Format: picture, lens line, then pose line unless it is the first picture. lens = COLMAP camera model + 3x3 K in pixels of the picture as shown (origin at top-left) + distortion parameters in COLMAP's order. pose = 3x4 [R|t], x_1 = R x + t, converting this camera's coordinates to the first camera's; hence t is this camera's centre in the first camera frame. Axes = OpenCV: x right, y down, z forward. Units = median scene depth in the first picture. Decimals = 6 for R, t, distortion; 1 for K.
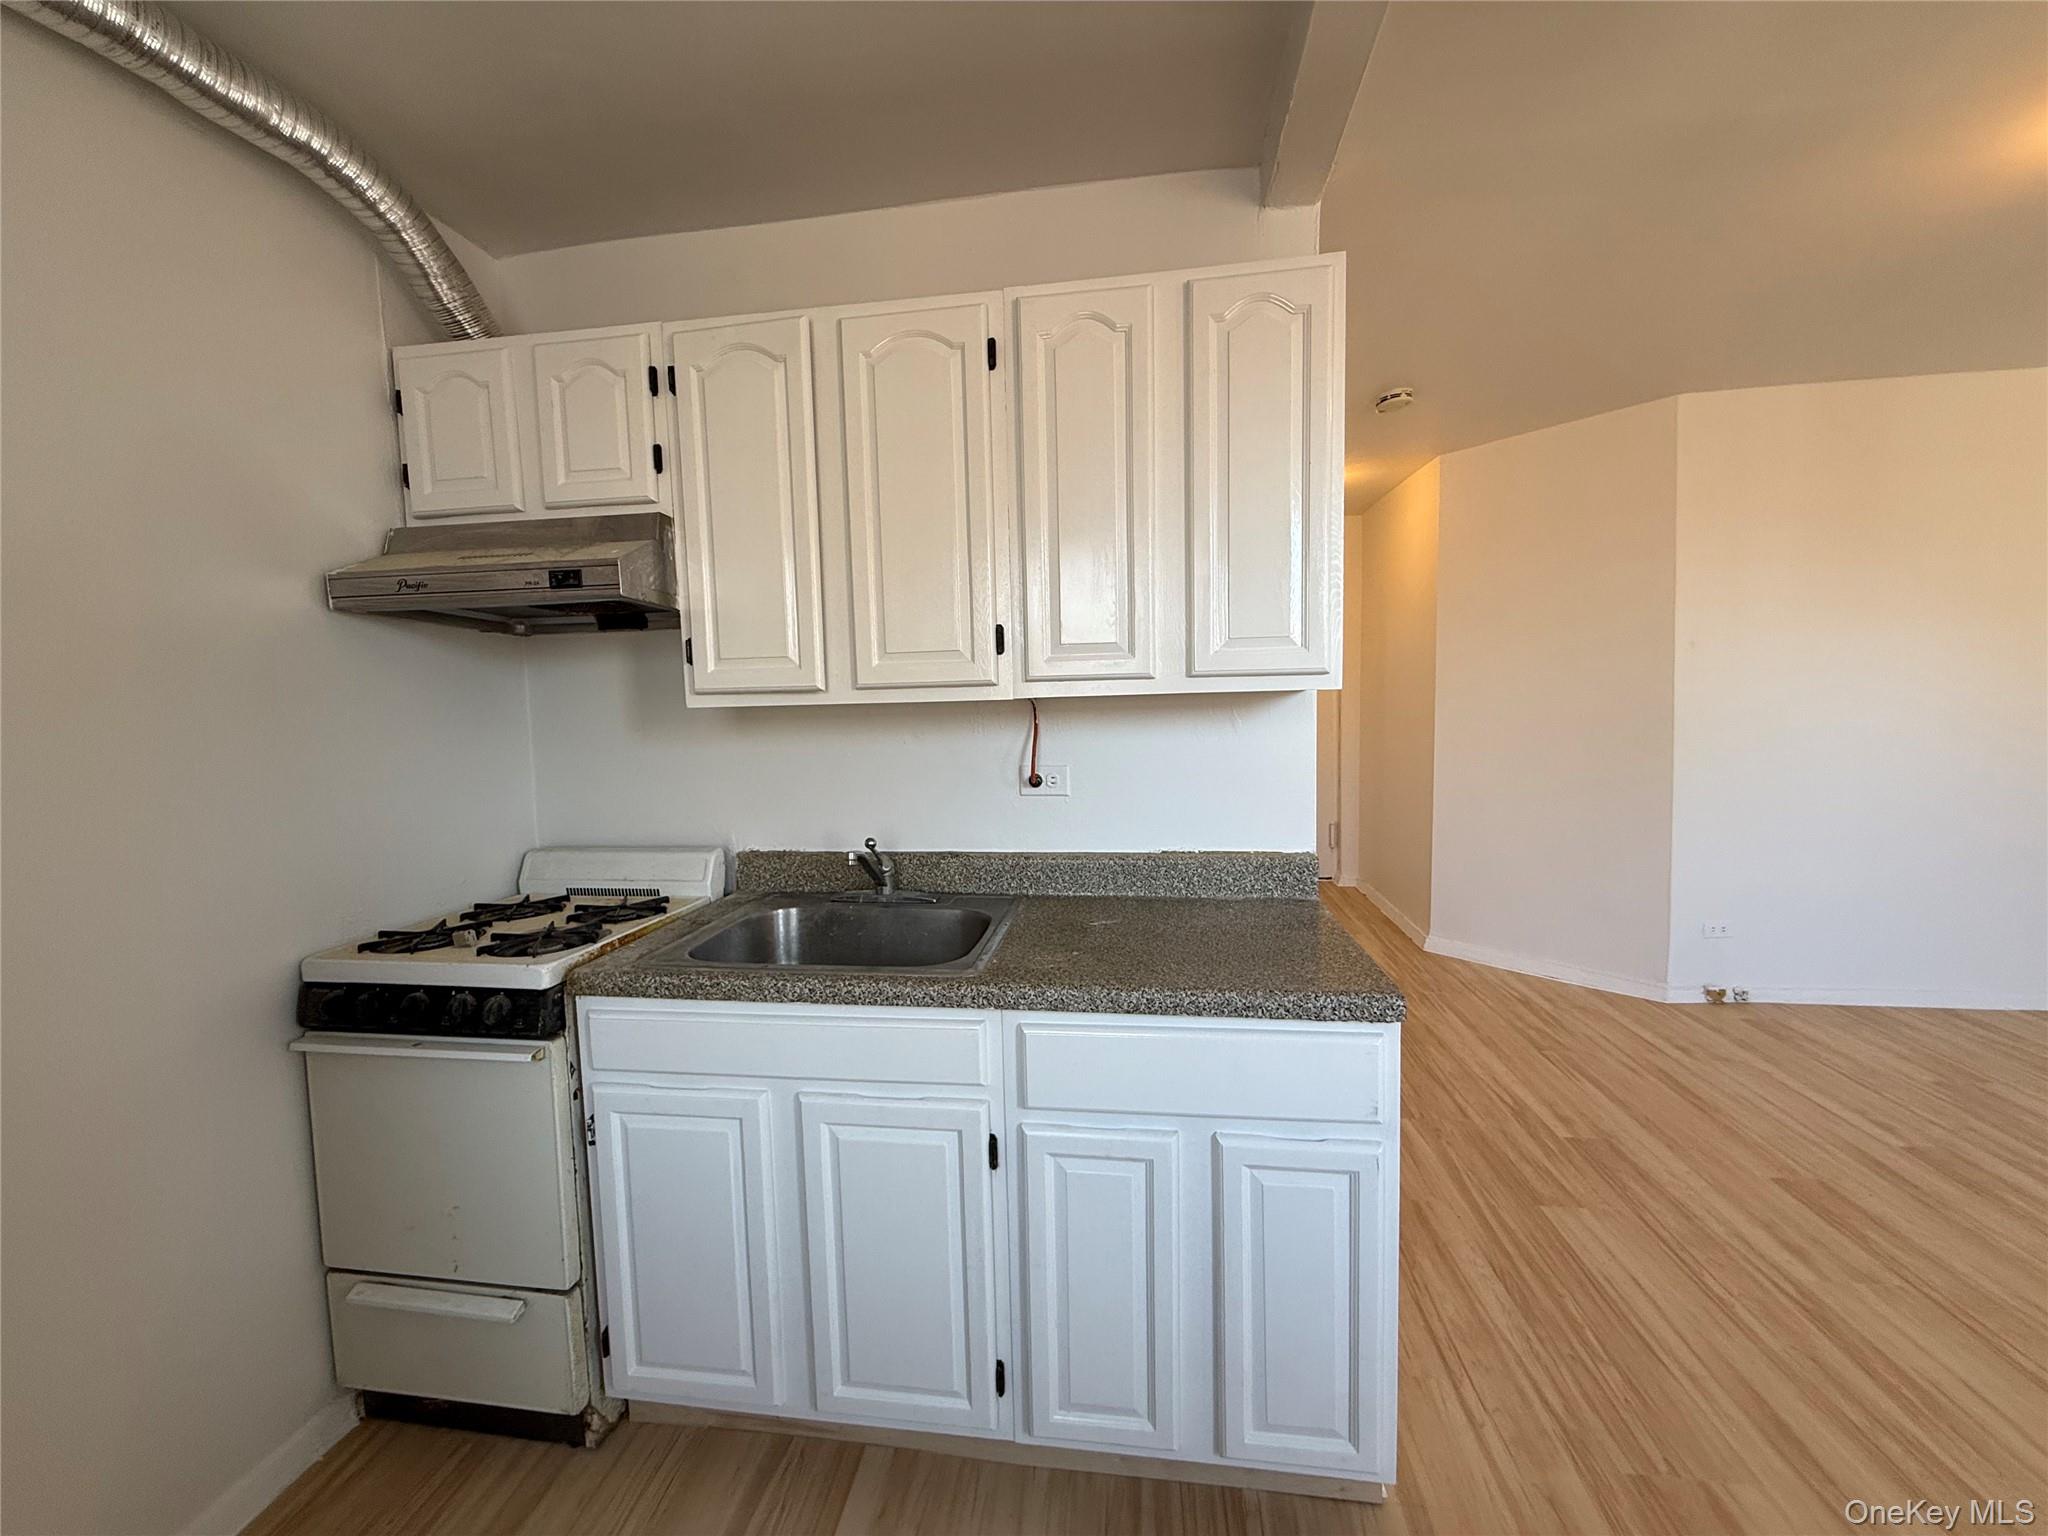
lens RADIAL K [[817.2, 0, 1013.2], [0, 817.2, 764.5], [0, 0, 1]] dist [-0.000961, -0.000352]
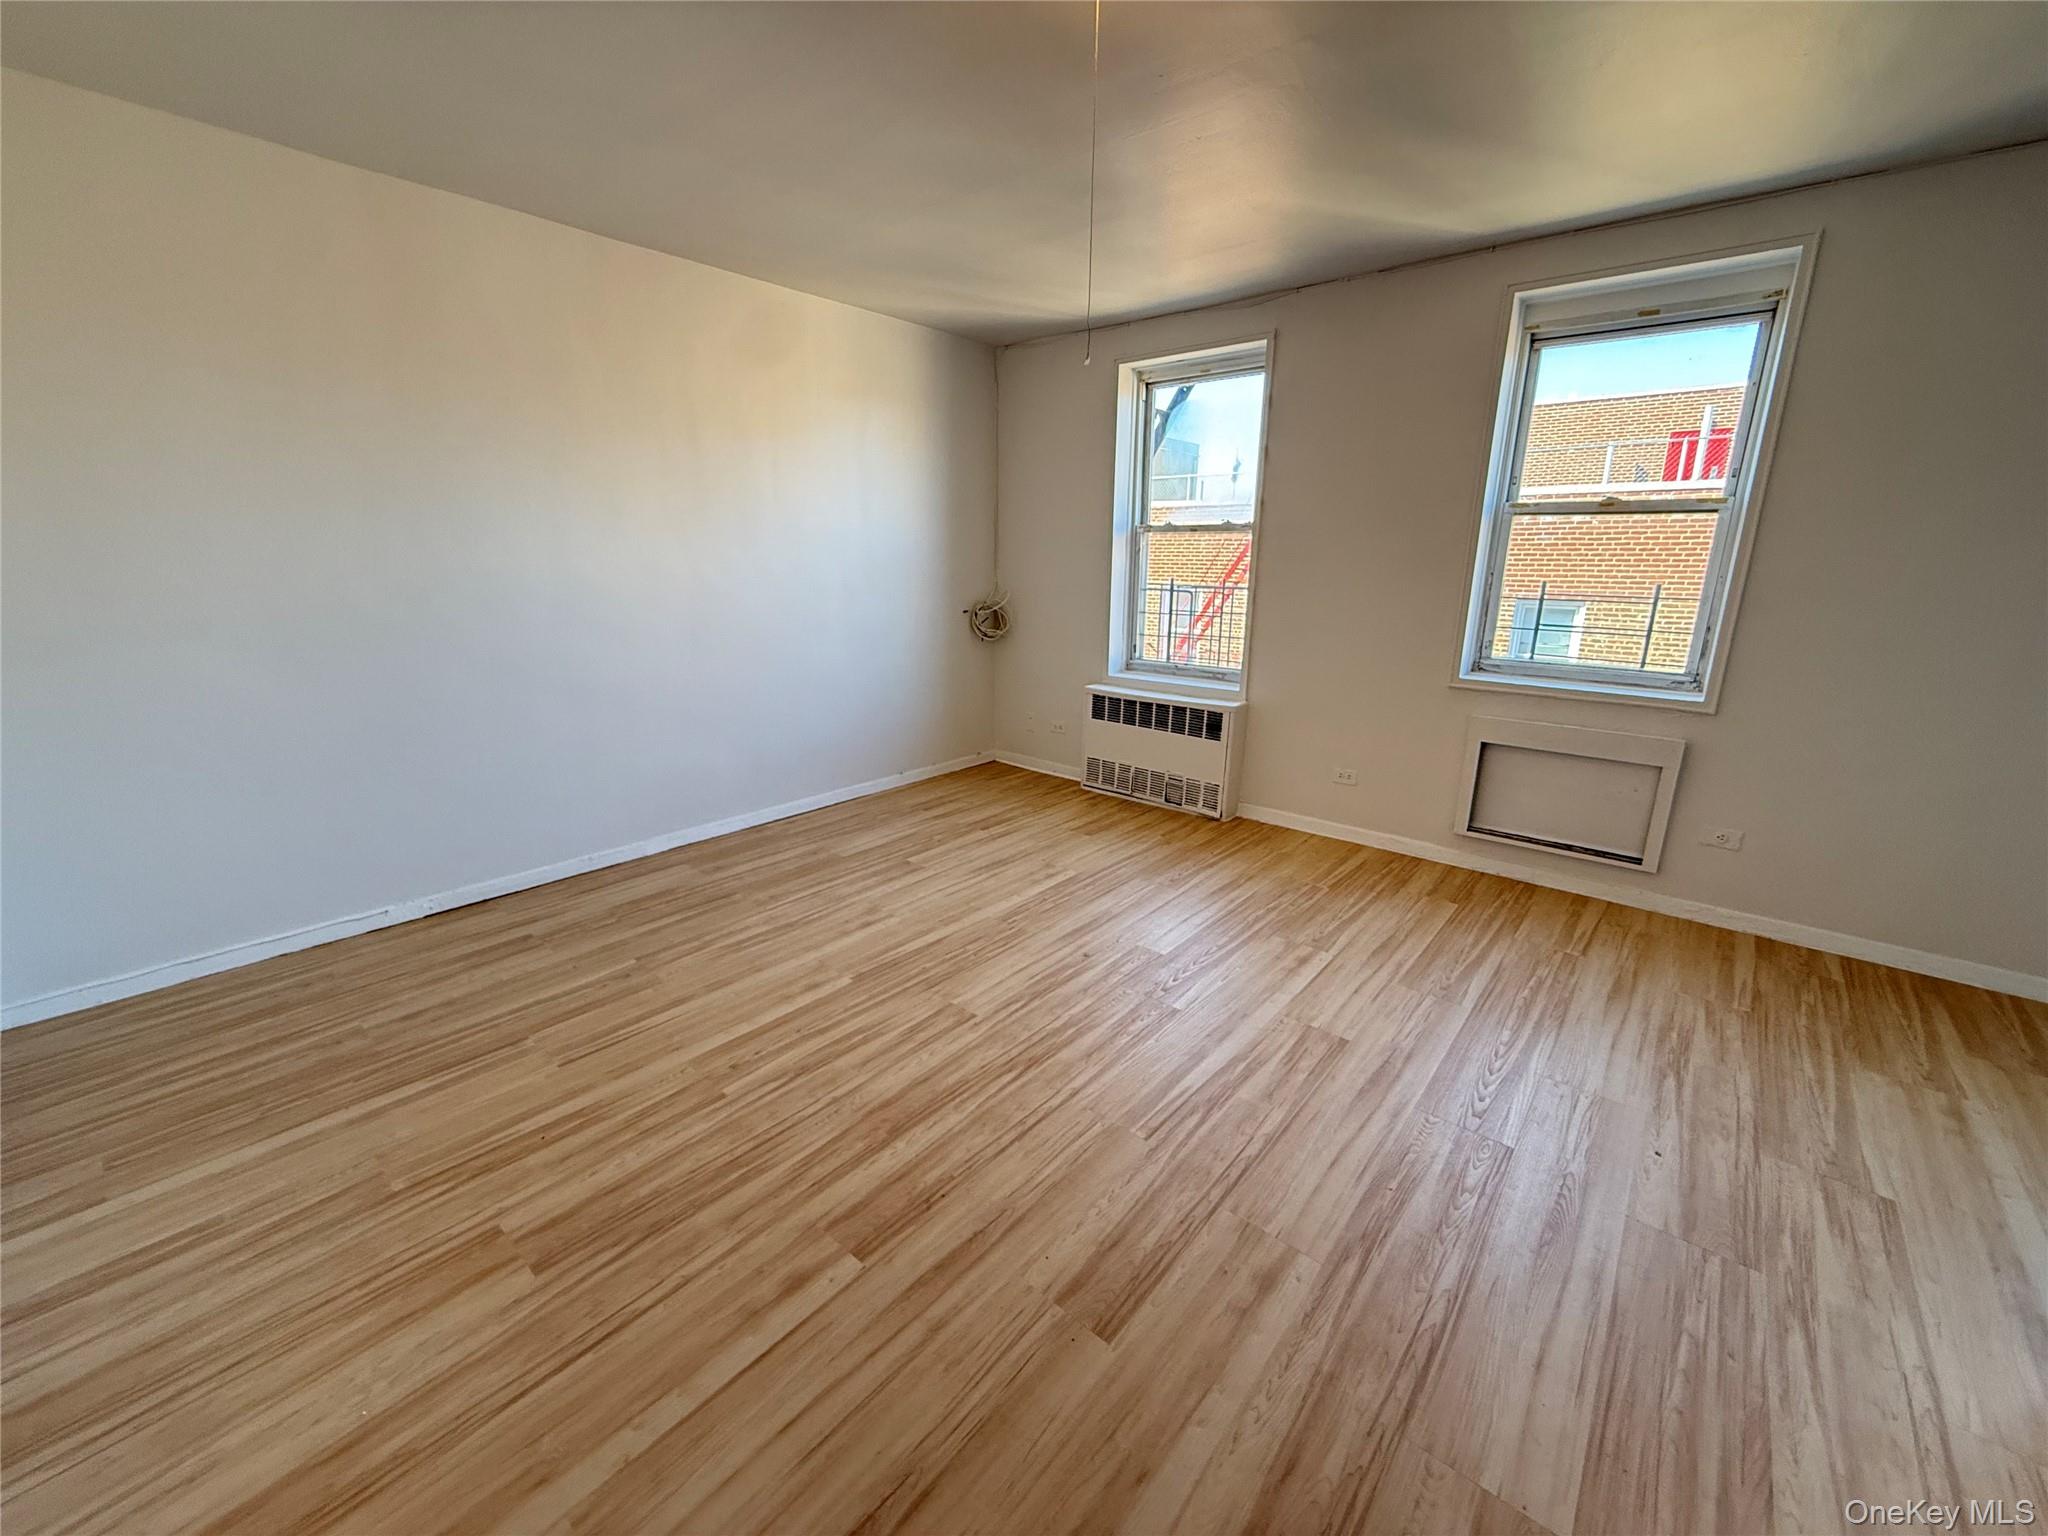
lens RADIAL K [[817.2, 0, 1019.1], [0, 817.2, 765.6], [0, 0, 1]] dist [-0.000961, -0.000352]
pose [[-0.845138, -0.115439, 0.521935, 0.970486], [0.058560, 0.950532, 0.305058, -0.177003], [-0.531331, 0.288381, -0.796570, 1.959717]]
